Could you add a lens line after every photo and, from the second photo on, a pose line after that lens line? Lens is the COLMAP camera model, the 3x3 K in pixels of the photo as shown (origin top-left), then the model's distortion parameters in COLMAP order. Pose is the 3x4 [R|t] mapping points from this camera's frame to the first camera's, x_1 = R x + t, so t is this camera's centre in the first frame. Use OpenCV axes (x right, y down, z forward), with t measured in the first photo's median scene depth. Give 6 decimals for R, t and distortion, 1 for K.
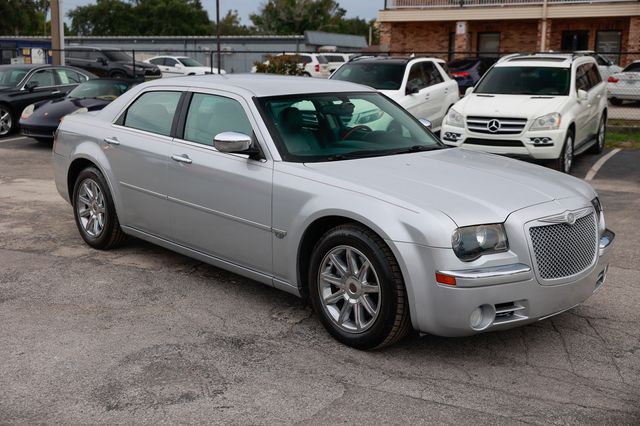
lens RADIAL K [[781.2, 0, 319.9], [0, 781.2, 213.7], [0, 0, 1]] dist [0.039271, 0.000000]
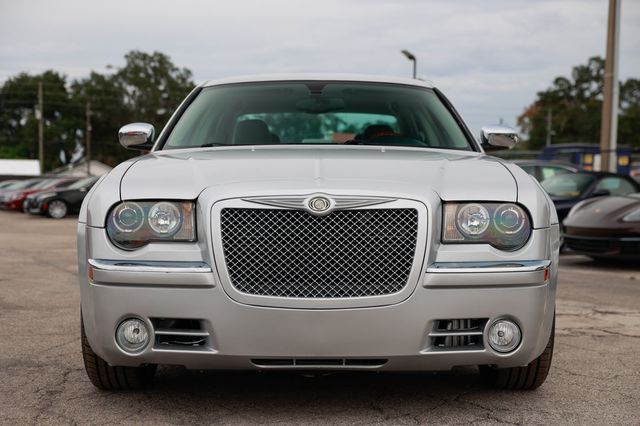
lens RADIAL K [[1011.3, 0, 319.3], [0, 1011.3, 212.5], [0, 0, 1]] dist [0.173588, 0.000000]
pose [[0.733381, 0.002163, -0.679814, 0.882609], [-0.124423, 0.983531, -0.131097, 0.119098], [0.668335, 0.180729, 0.721572, 0.443803]]
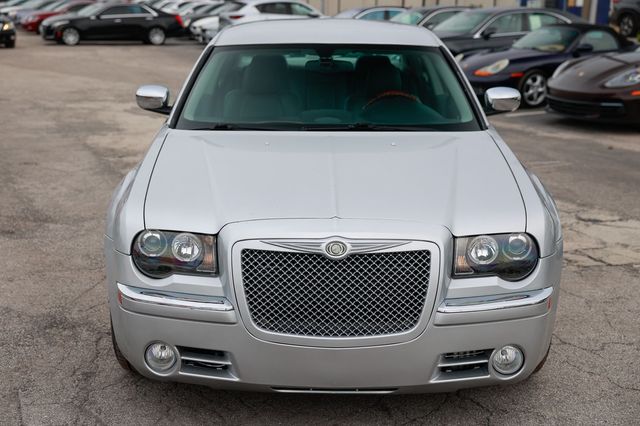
lens RADIAL K [[924.4, 0, 292.8], [0, 924.4, 207.1], [0, 0, 1]] dist [0.102382, 0.000000]
pose [[0.719742, 0.143374, -0.679275, 0.823179], [-0.127758, 0.989086, 0.073396, -0.080749], [0.682385, 0.033957, 0.730204, 0.439856]]
